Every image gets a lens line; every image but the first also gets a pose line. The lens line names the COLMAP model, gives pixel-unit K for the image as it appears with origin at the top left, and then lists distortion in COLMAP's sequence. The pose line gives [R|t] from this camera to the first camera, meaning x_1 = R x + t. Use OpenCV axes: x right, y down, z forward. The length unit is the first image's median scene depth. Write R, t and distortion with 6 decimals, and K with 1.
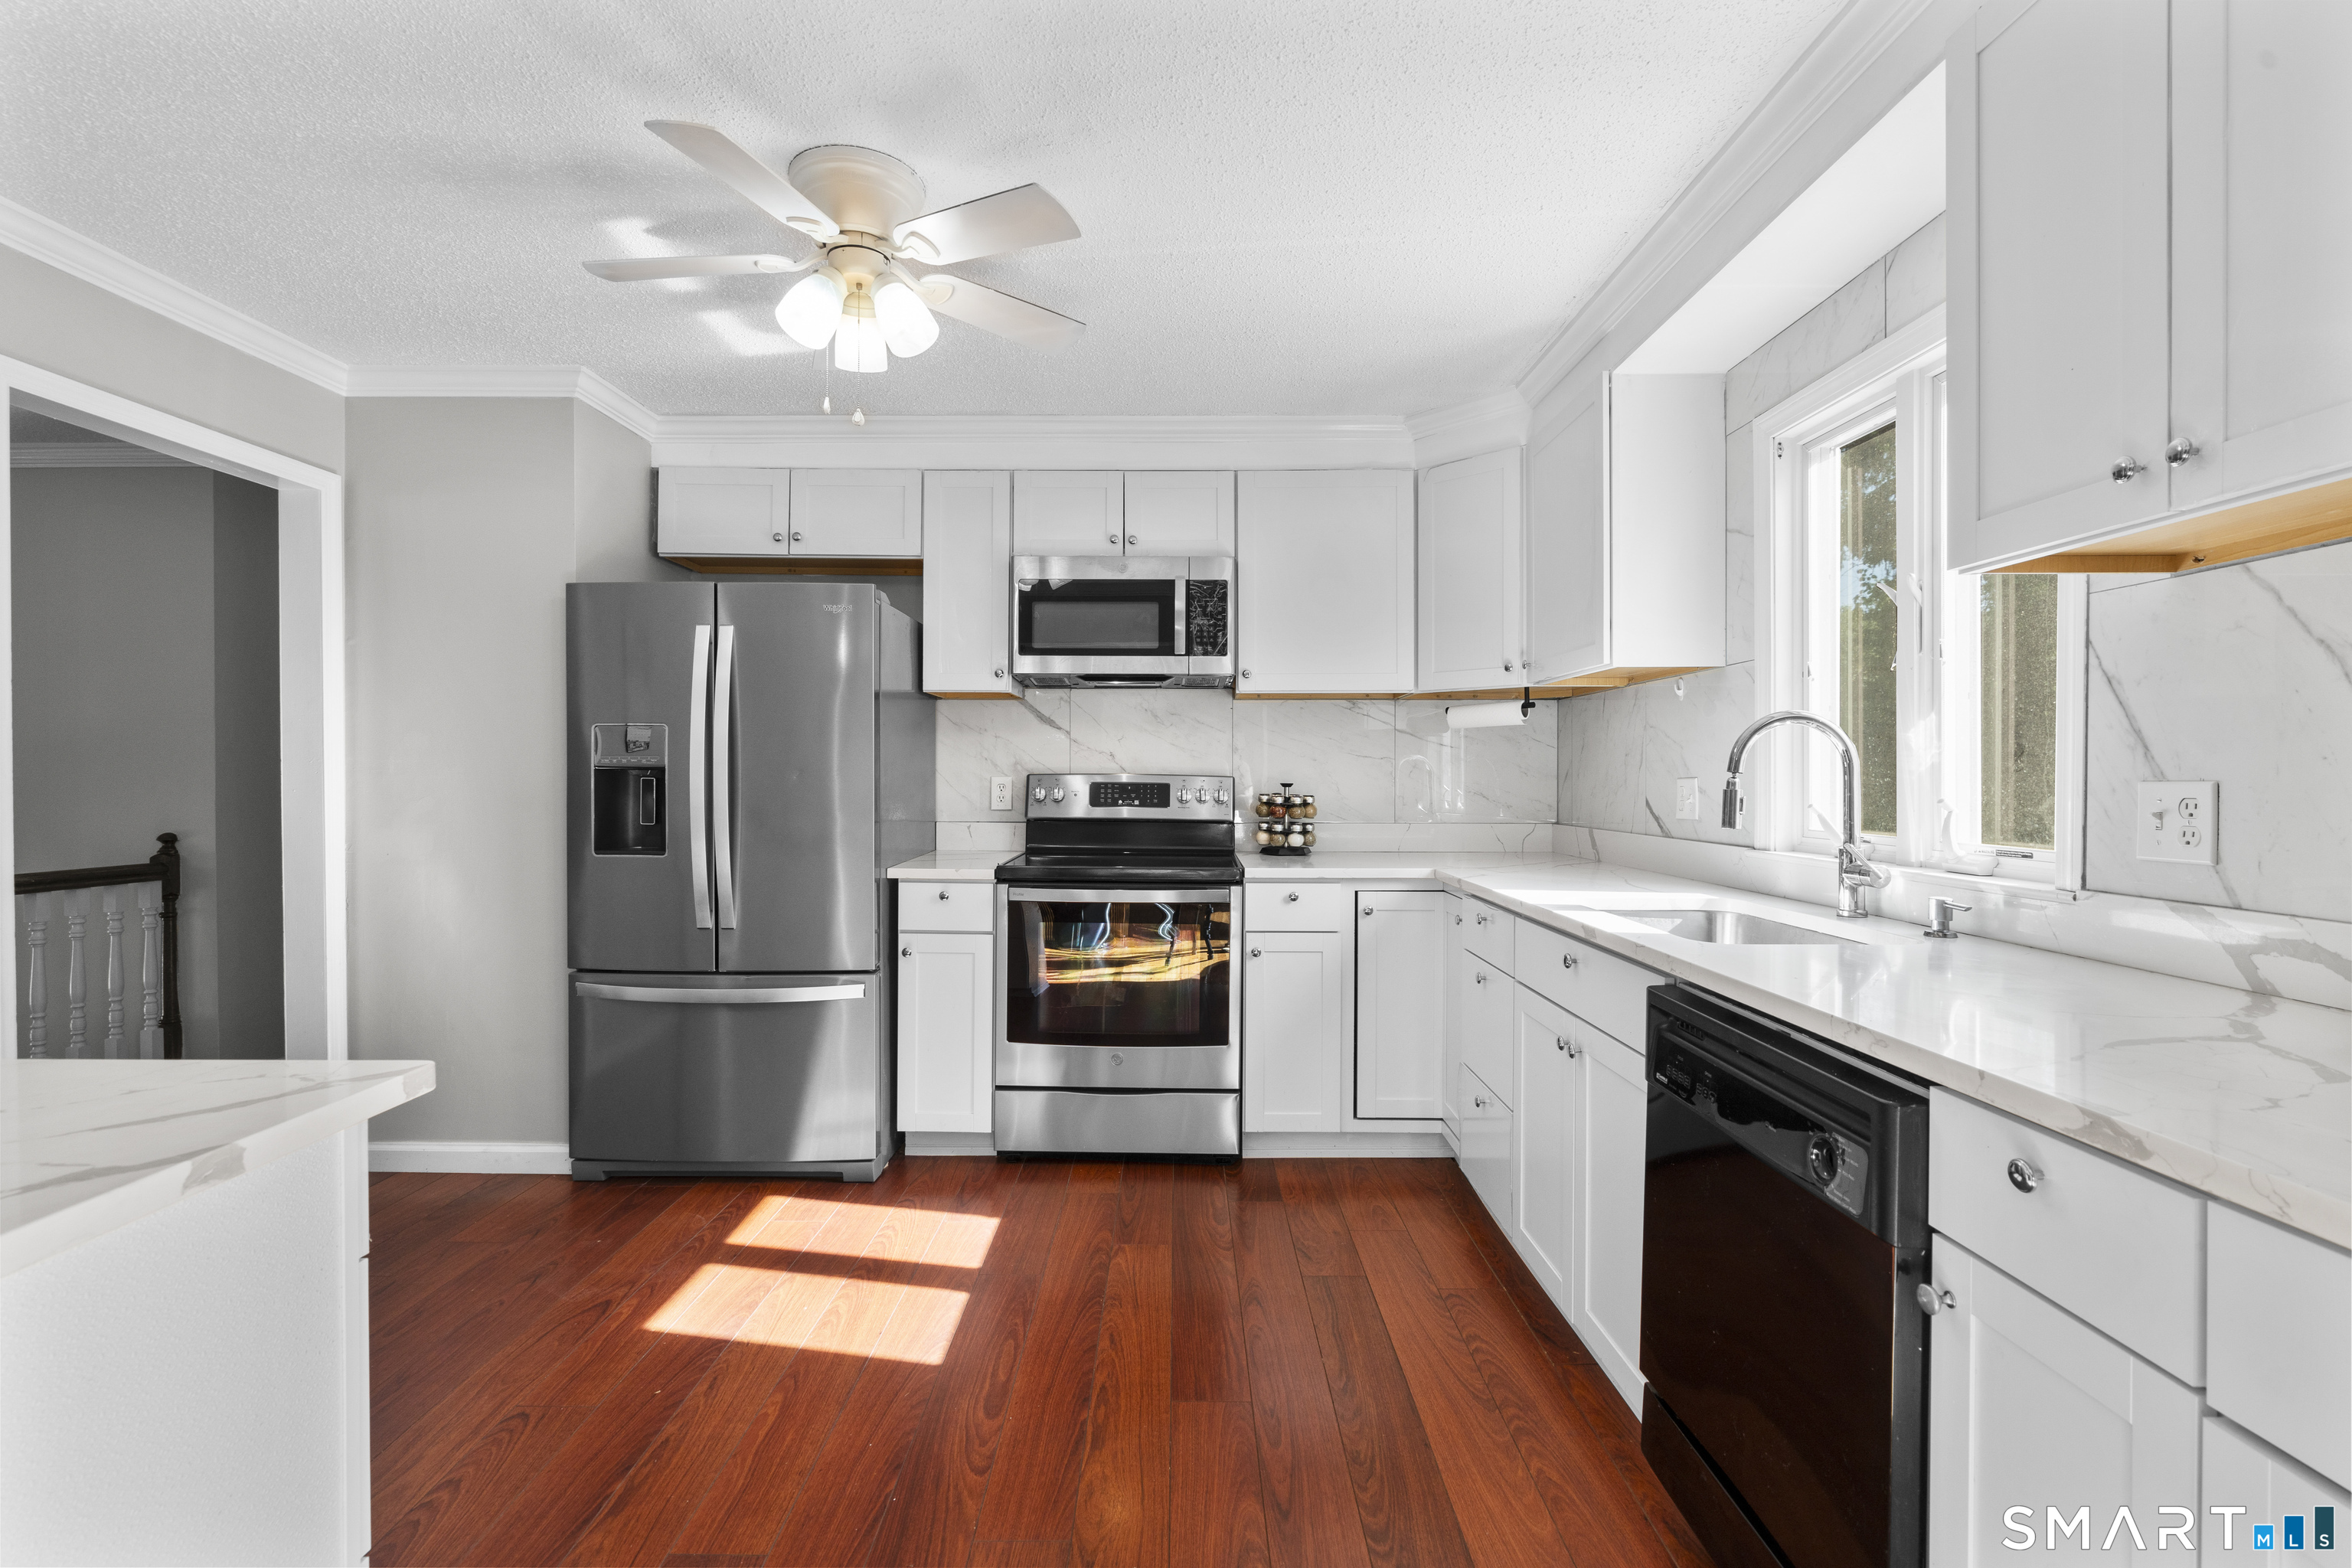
lens RADIAL K [[1052.6, 0, 1171.0], [0, 1052.6, 778.3], [0, 0, 1]] dist [-0.007150, 0.002168]
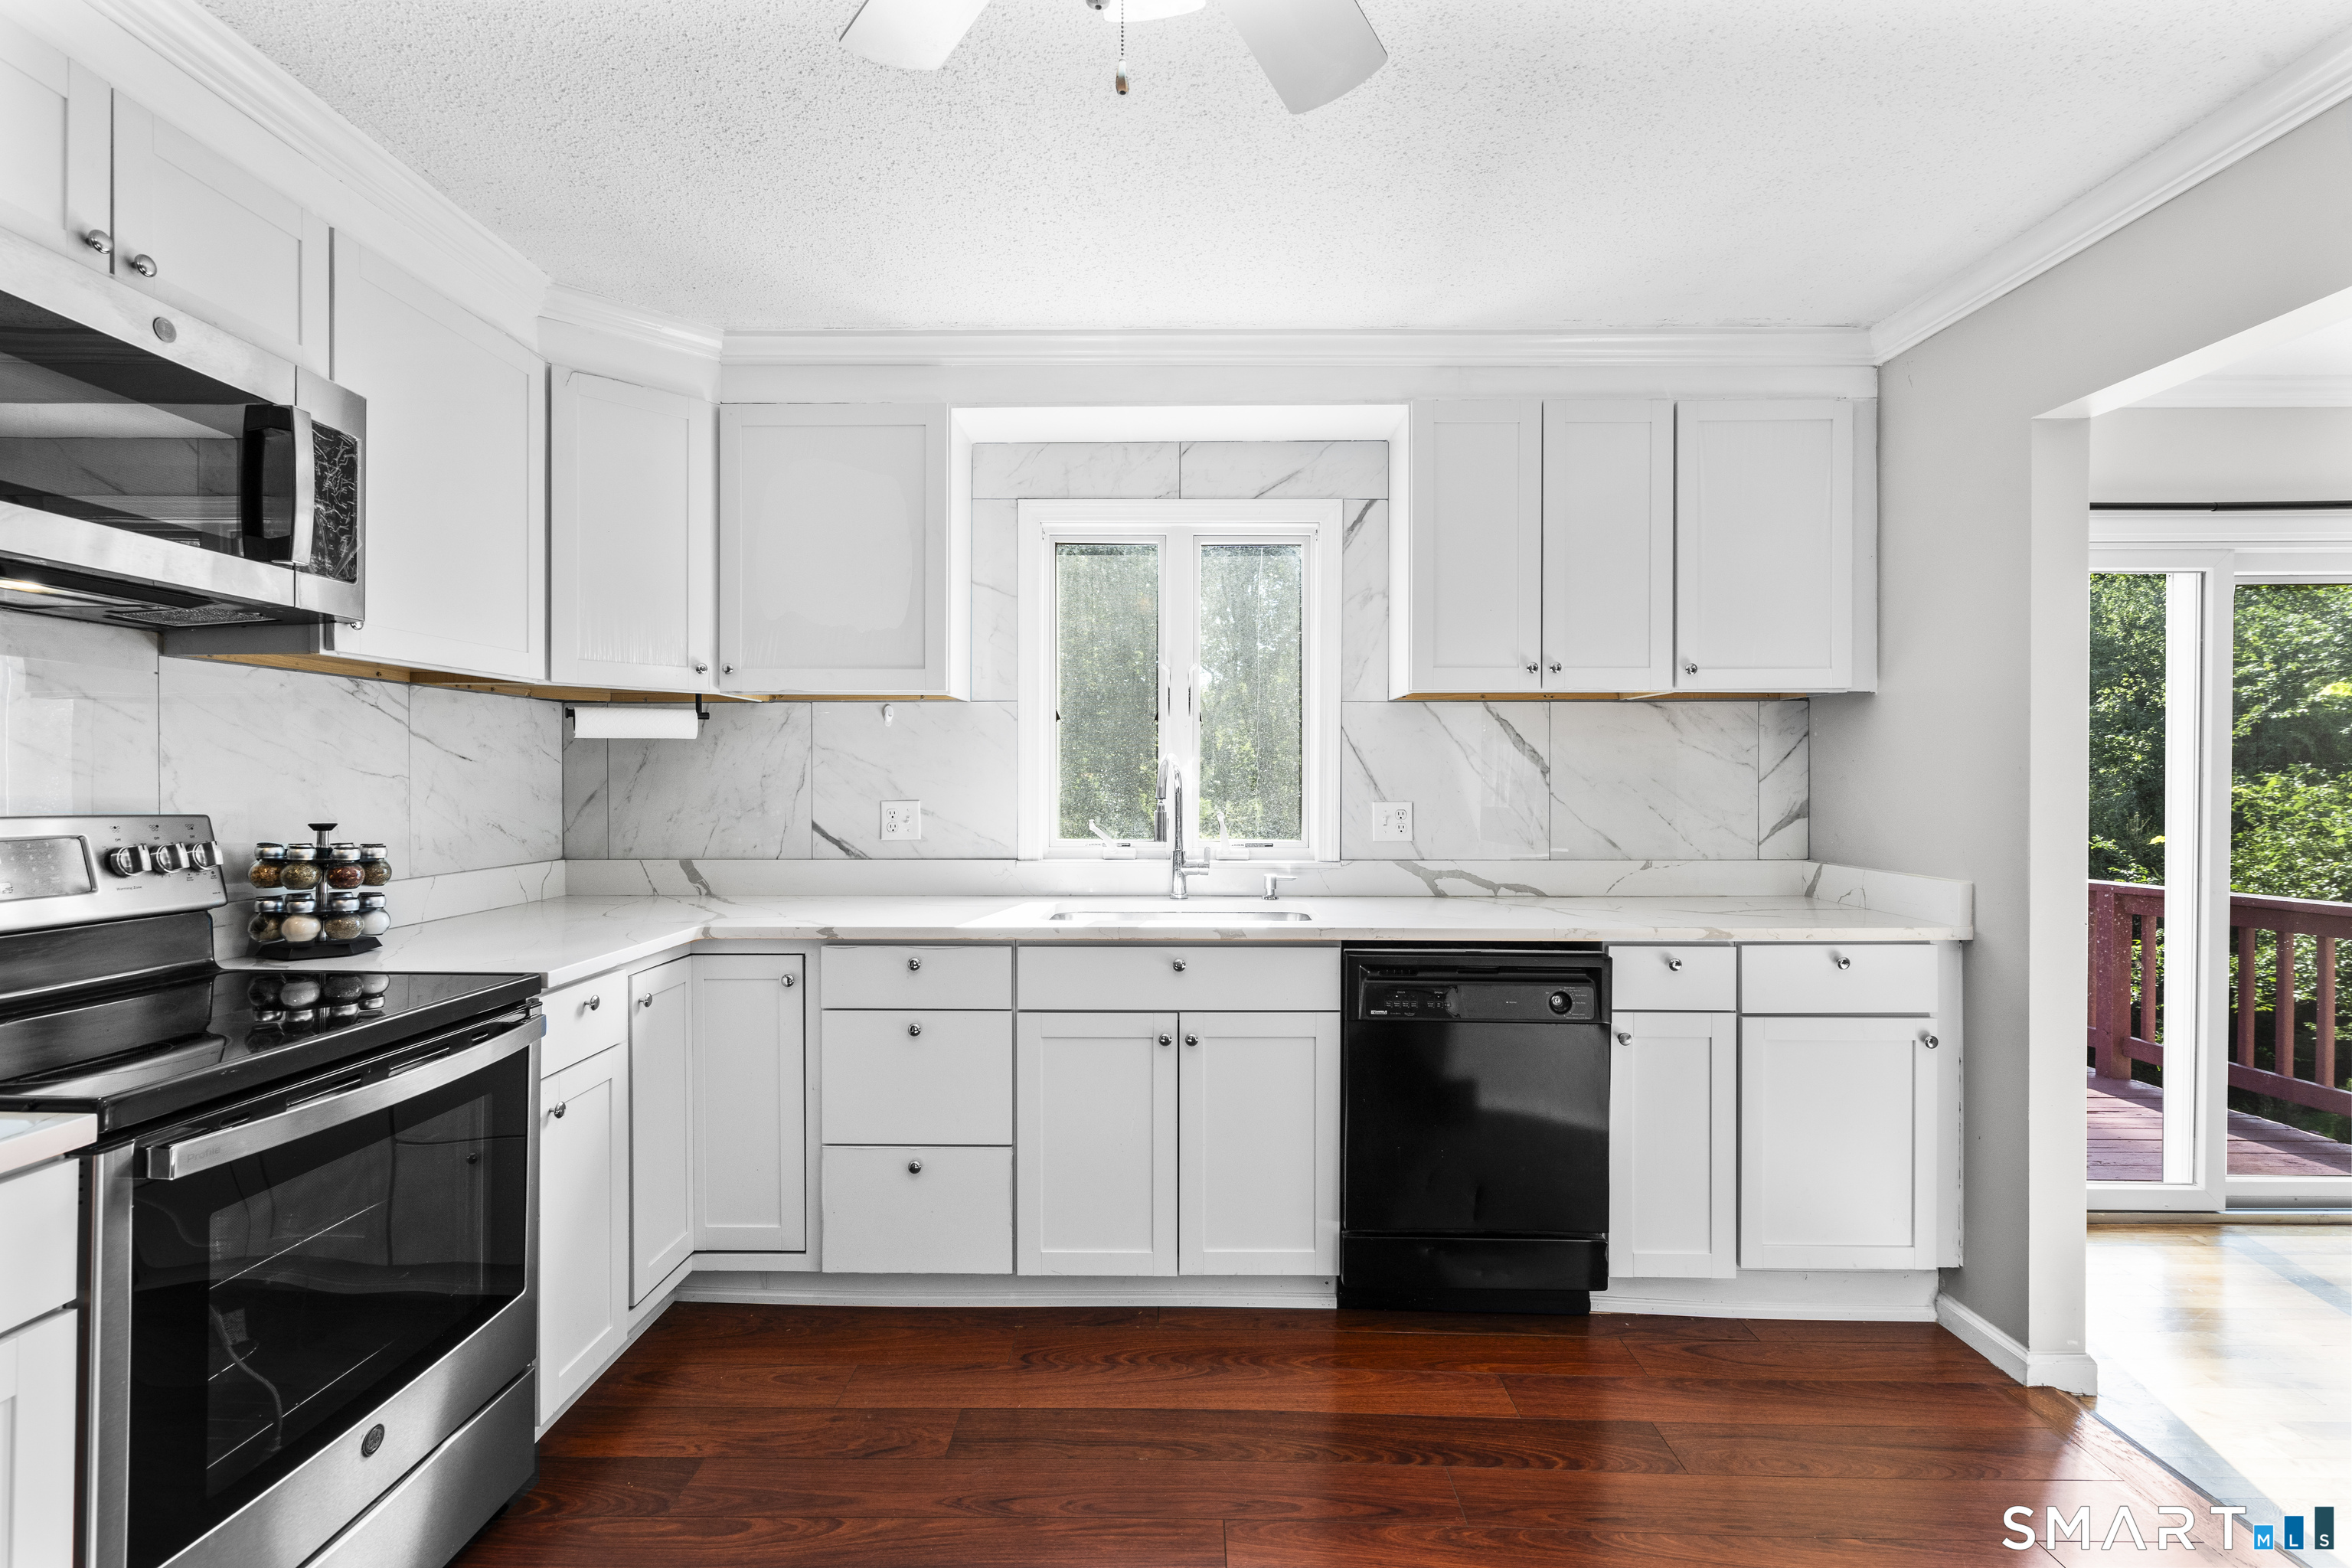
lens RADIAL K [[1052.6, 0, 1174.0], [0, 1052.6, 780.5], [0, 0, 1]] dist [-0.007150, 0.002168]
pose [[0.005361, -0.003982, 0.999978, -0.505062], [0.003032, 0.999988, 0.003965, -0.021883], [-0.999981, 0.003011, 0.005373, 0.646326]]
